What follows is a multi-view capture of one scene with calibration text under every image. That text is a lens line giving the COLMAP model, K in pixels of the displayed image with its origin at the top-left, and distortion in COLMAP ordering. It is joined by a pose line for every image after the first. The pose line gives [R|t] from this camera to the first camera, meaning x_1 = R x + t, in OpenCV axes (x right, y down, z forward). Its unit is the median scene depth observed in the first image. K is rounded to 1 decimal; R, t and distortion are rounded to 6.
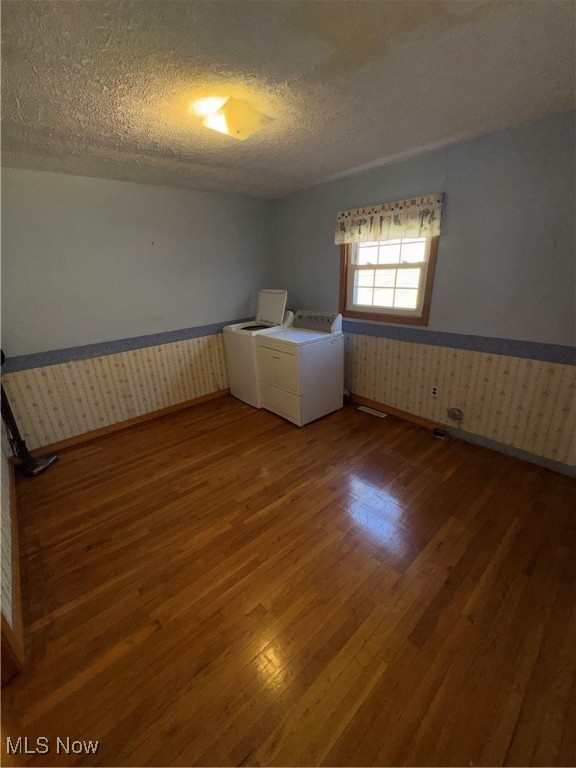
lens RADIAL K [[307.4, 0, 289.9], [0, 307.4, 382.7], [0, 0, 1]] dist [-0.002524, 0.000510]
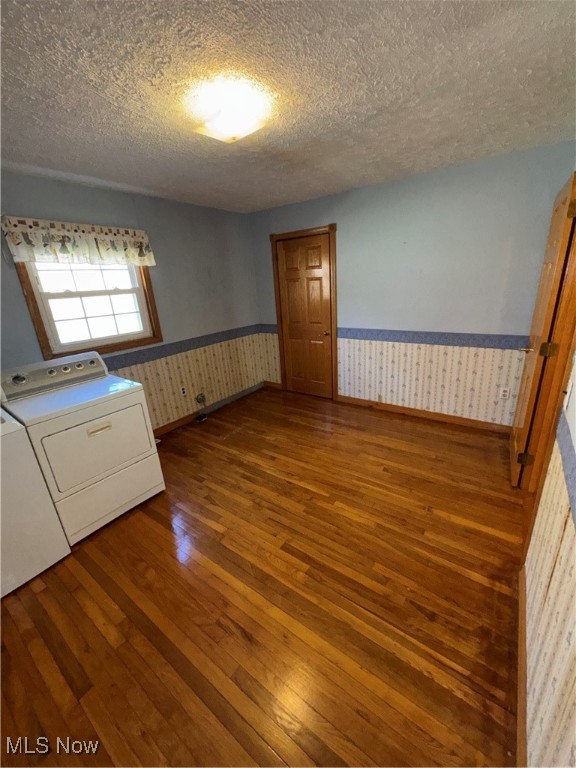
lens RADIAL K [[307.4, 0, 285.4], [0, 307.4, 381.4], [0, 0, 1]] dist [-0.002524, 0.000510]
pose [[-0.218456, -0.251099, 0.942988, -0.776151], [0.406689, 0.854984, 0.321880, -0.239006], [-0.887063, 0.453819, -0.084658, 0.757891]]
